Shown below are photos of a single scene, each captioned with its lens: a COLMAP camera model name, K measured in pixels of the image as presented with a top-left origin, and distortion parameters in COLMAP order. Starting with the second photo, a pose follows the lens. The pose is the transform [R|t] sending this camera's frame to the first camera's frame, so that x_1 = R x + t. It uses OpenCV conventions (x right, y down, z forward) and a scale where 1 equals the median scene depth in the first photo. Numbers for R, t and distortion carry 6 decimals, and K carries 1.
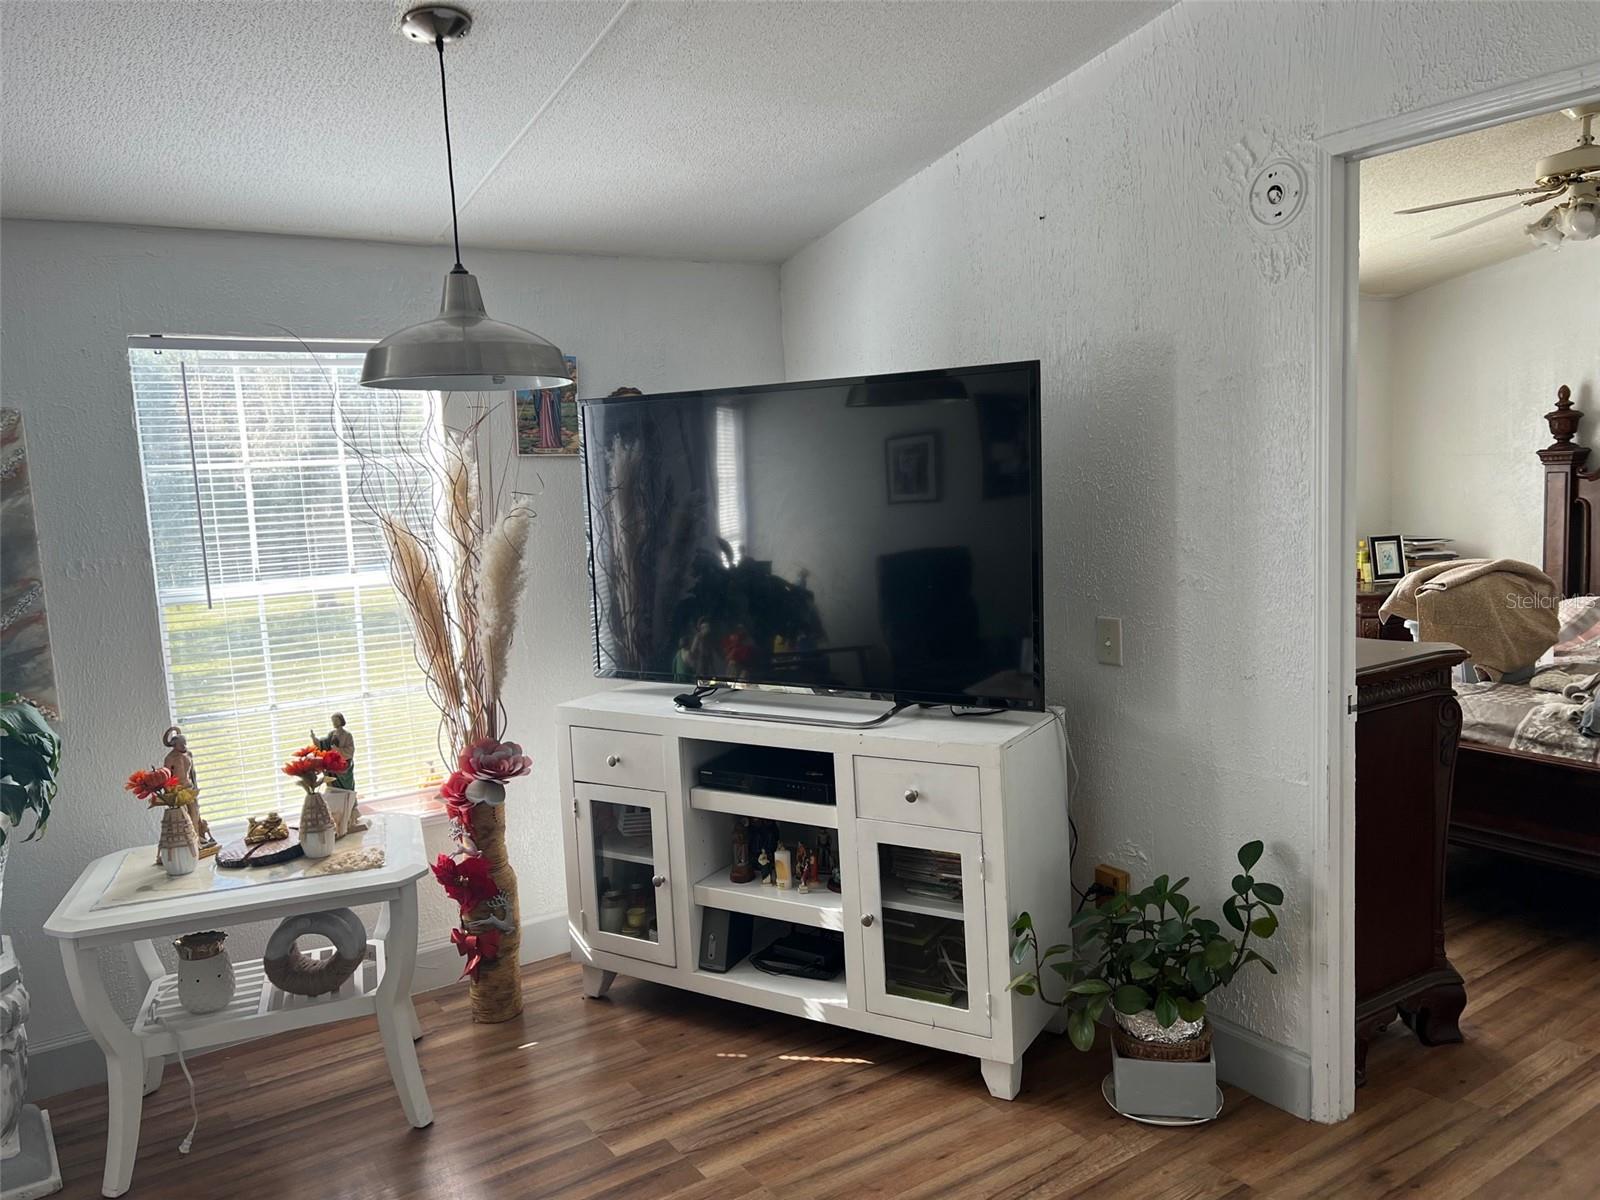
lens RADIAL K [[1205.7, 0, 786.4], [0, 1205.7, 617.3], [0, 0, 1]] dist [0.059042, -0.073019]
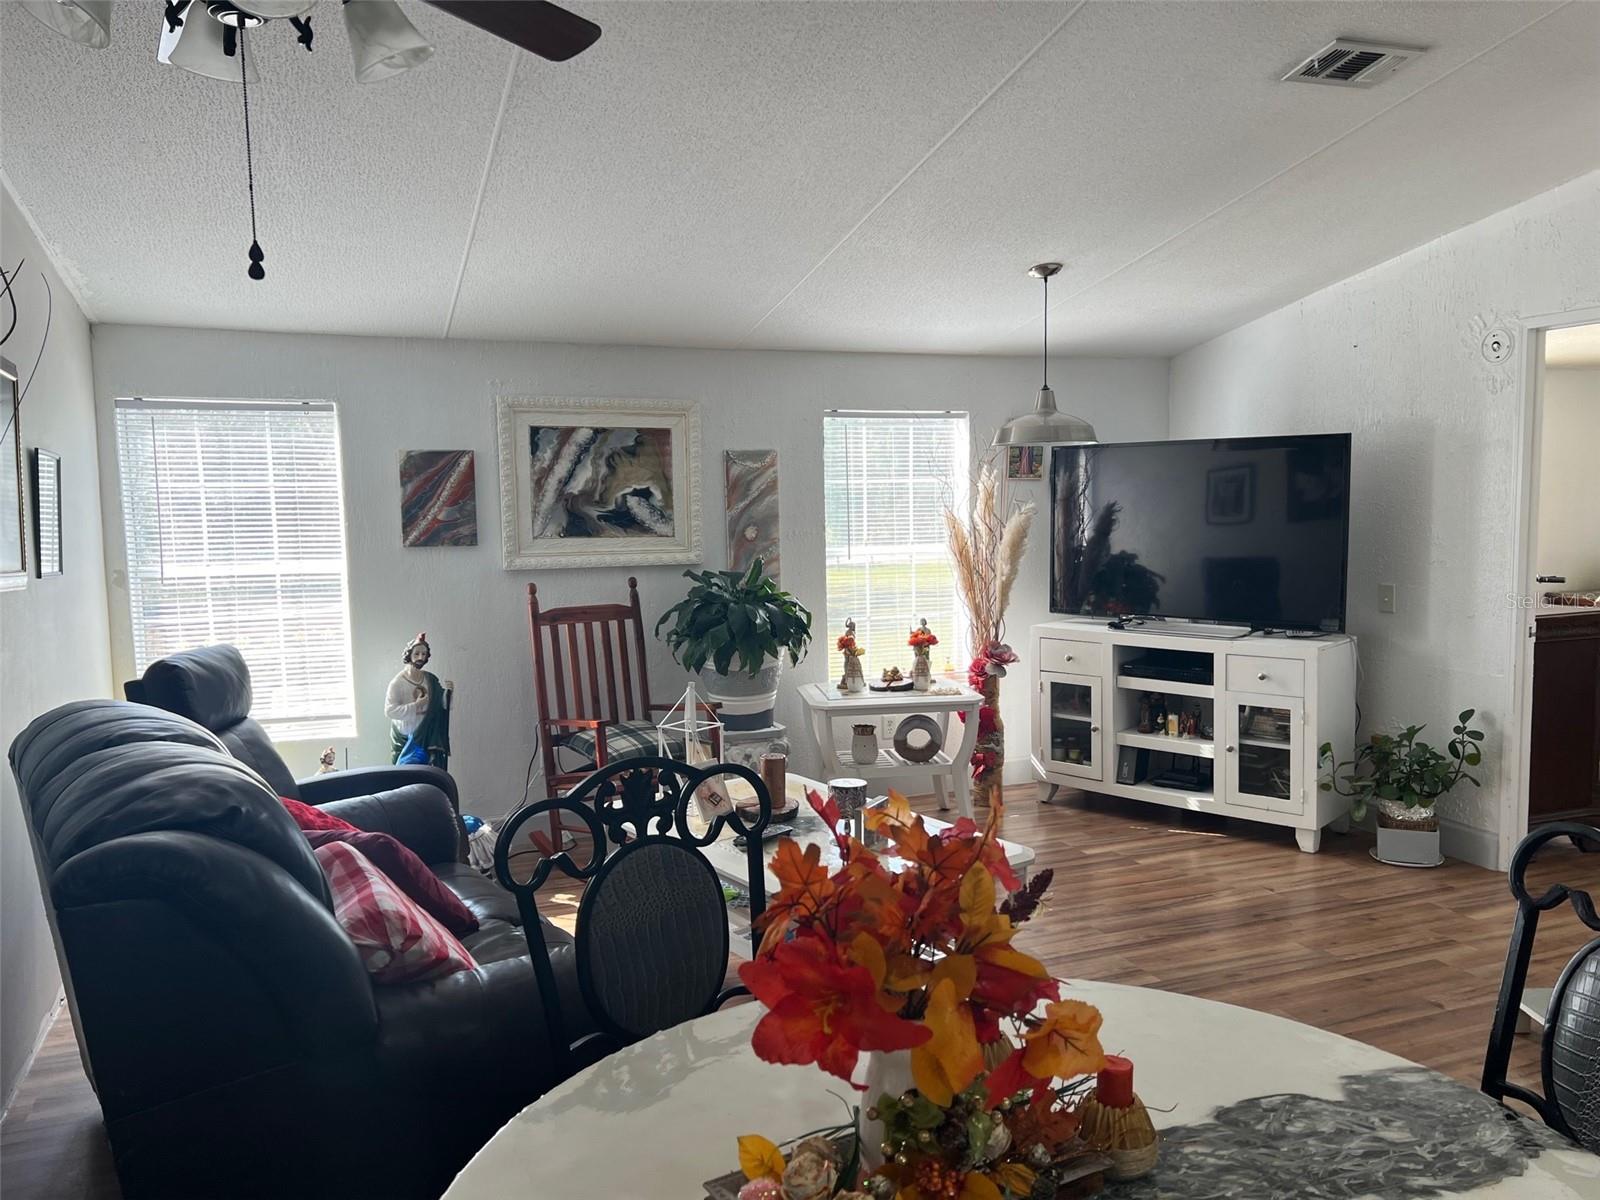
lens RADIAL K [[1205.7, 0, 800.2], [0, 1205.7, 608.2], [0, 0, 1]] dist [0.059042, -0.073019]
pose [[0.978555, 0.049272, -0.200004, -0.194945], [-0.054277, 0.998333, -0.019612, 0.112317], [0.198704, 0.030047, 0.979599, -0.829423]]
